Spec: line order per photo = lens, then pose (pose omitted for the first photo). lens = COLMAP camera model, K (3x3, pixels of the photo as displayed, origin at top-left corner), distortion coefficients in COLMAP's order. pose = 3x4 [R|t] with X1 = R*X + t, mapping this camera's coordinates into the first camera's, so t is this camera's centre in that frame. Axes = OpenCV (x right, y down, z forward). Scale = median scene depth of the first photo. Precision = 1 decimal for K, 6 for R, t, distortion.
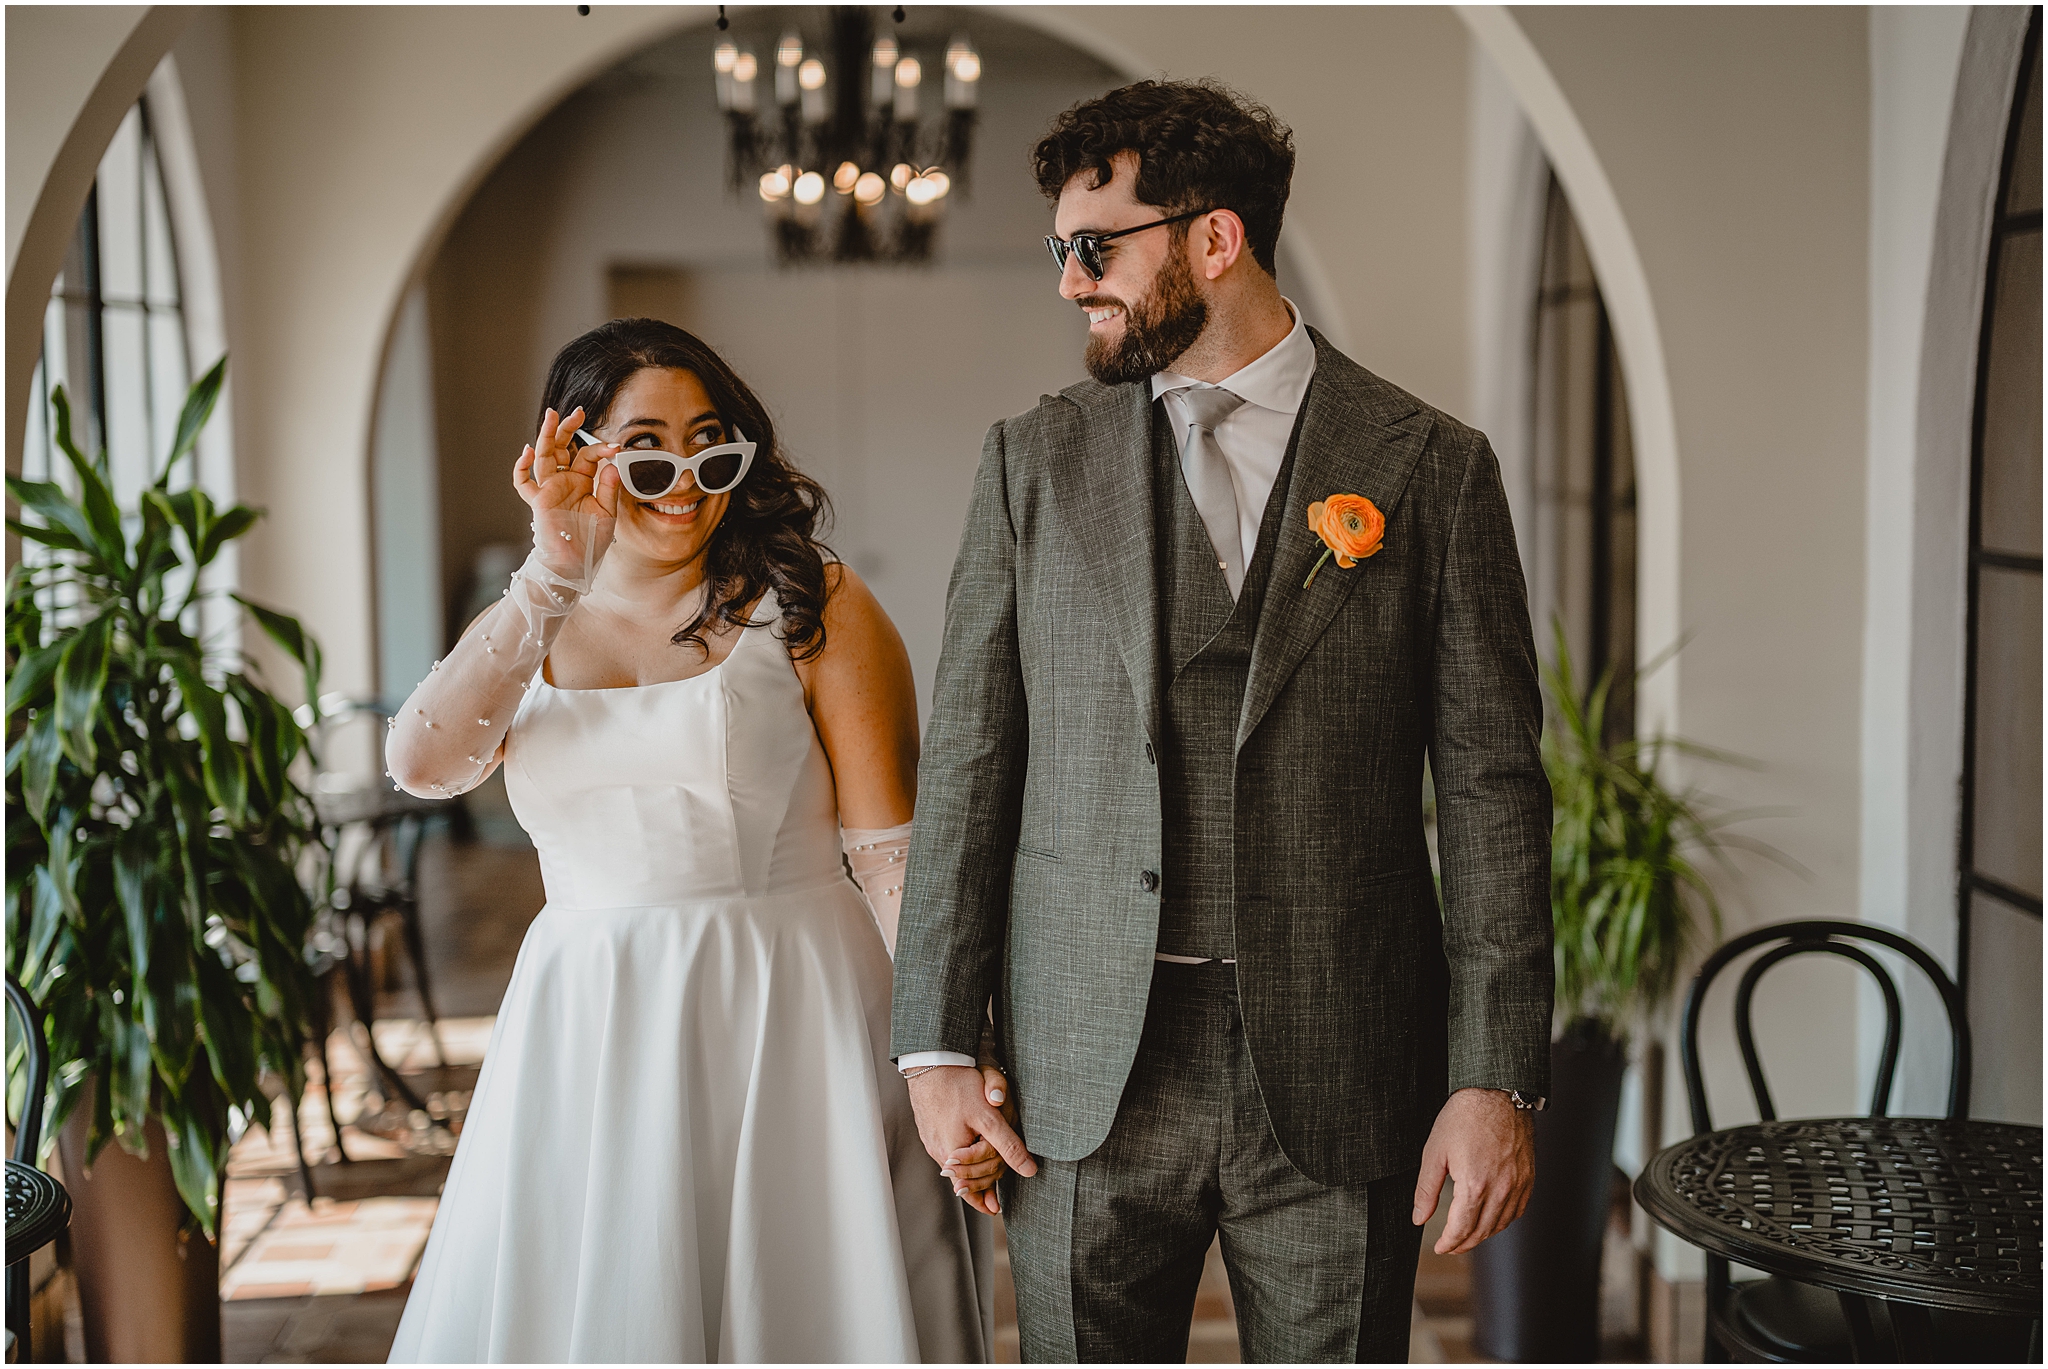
lens RADIAL K [[2899.2, 0, 1024.0], [0, 2899.2, 684.5], [0, 0, 1]] dist [-0.002582, 0.010841]
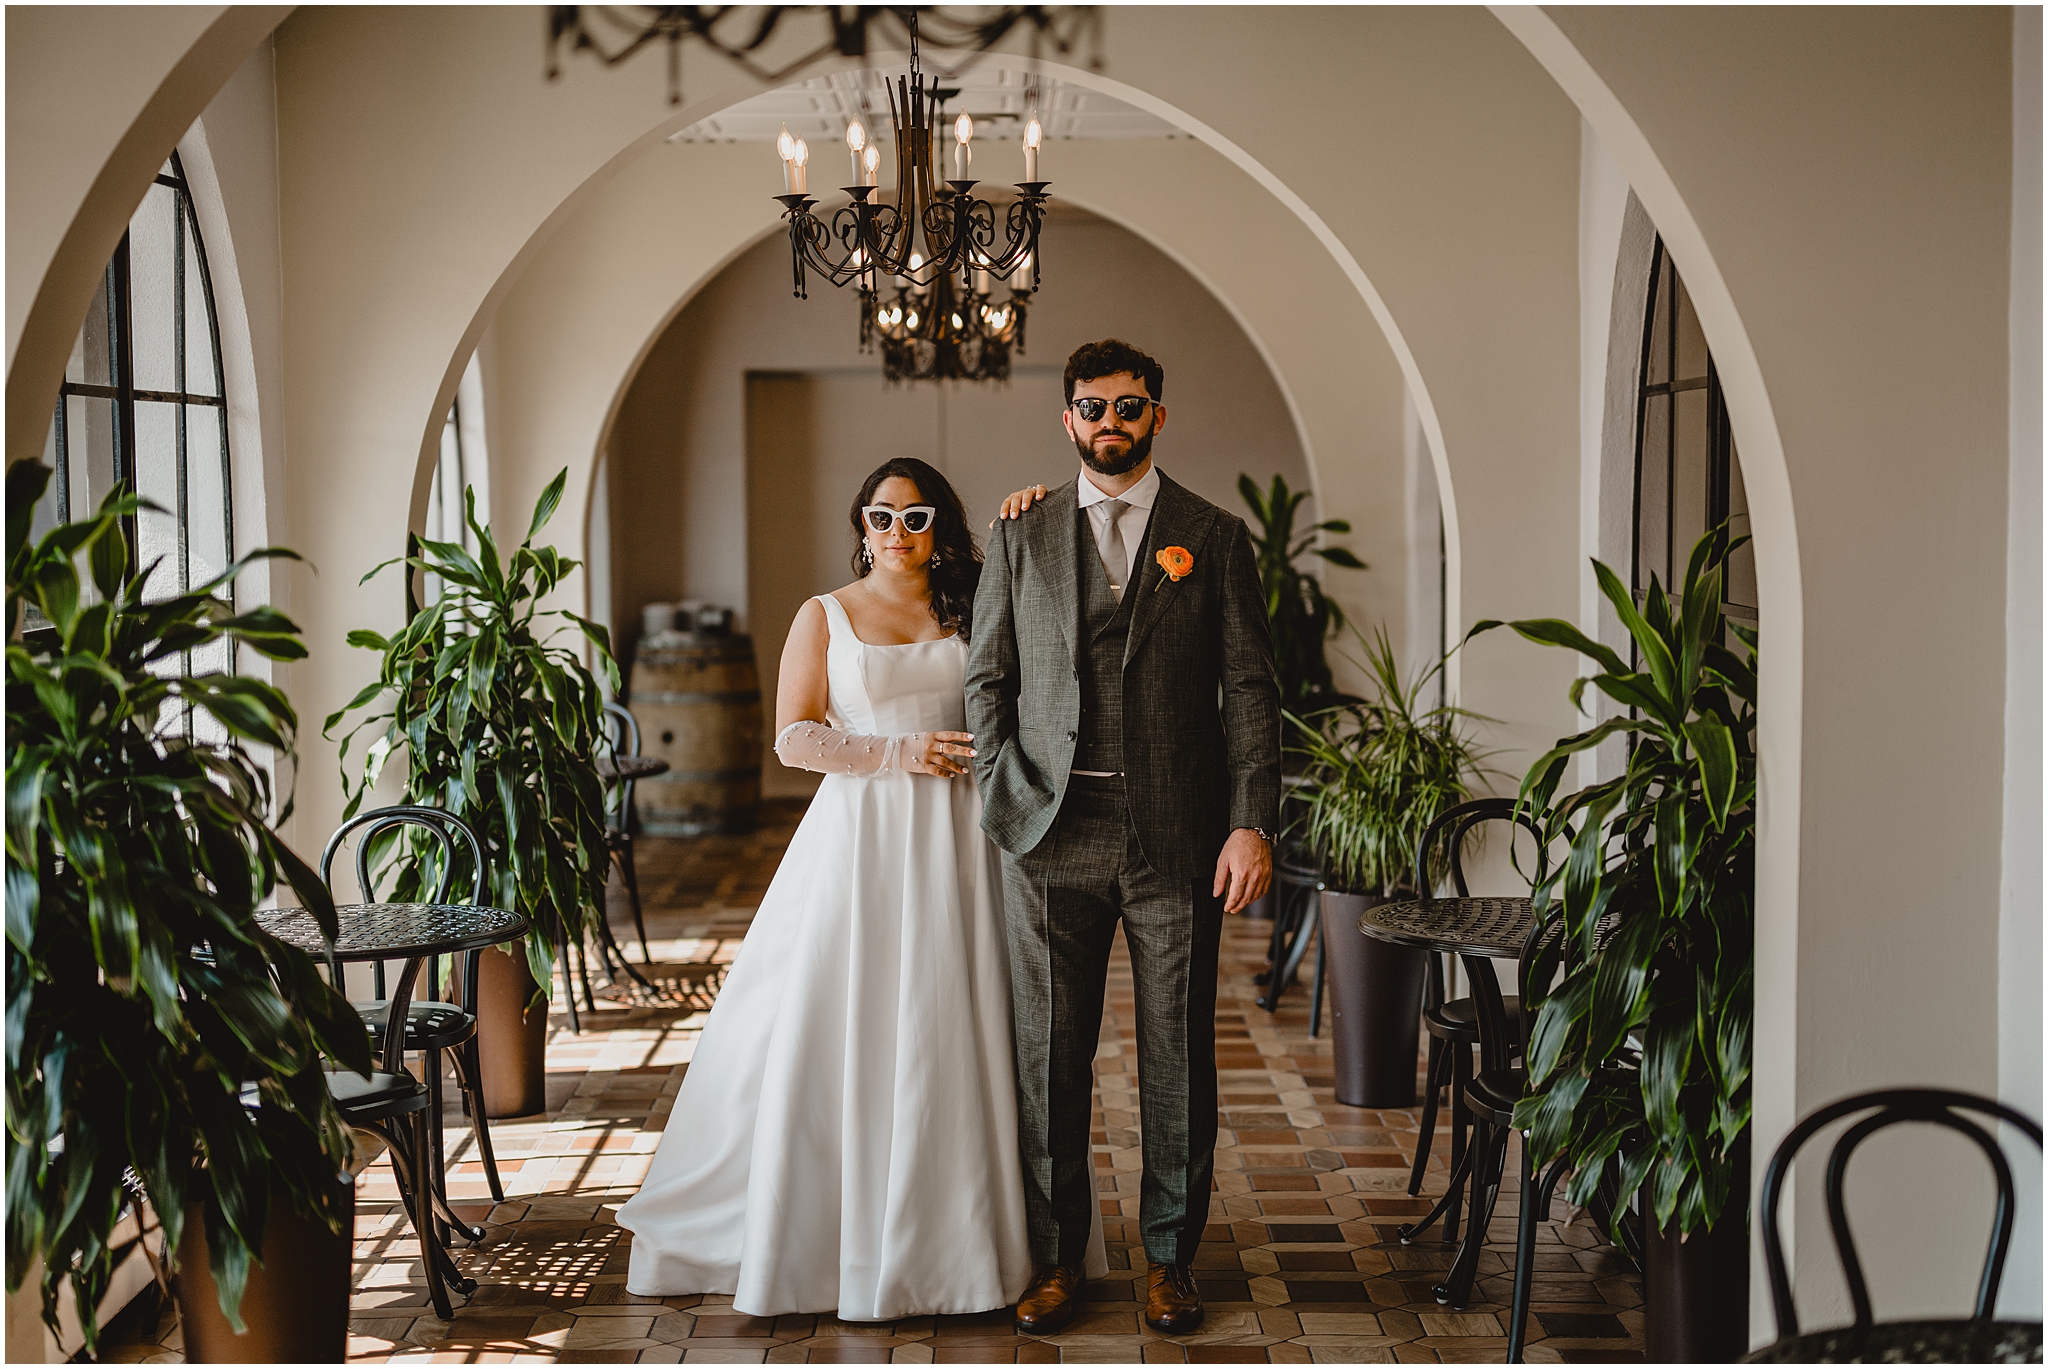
lens RADIAL K [[2899.2, 0, 1024.0], [0, 2899.2, 684.5], [0, 0, 1]] dist [-0.002582, 0.010841]
pose [[0.999534, 0.001978, -0.030476, 0.039775], [-0.002755, 0.999672, -0.025476, 0.053733], [0.030416, 0.025548, 0.999211, -0.672504]]
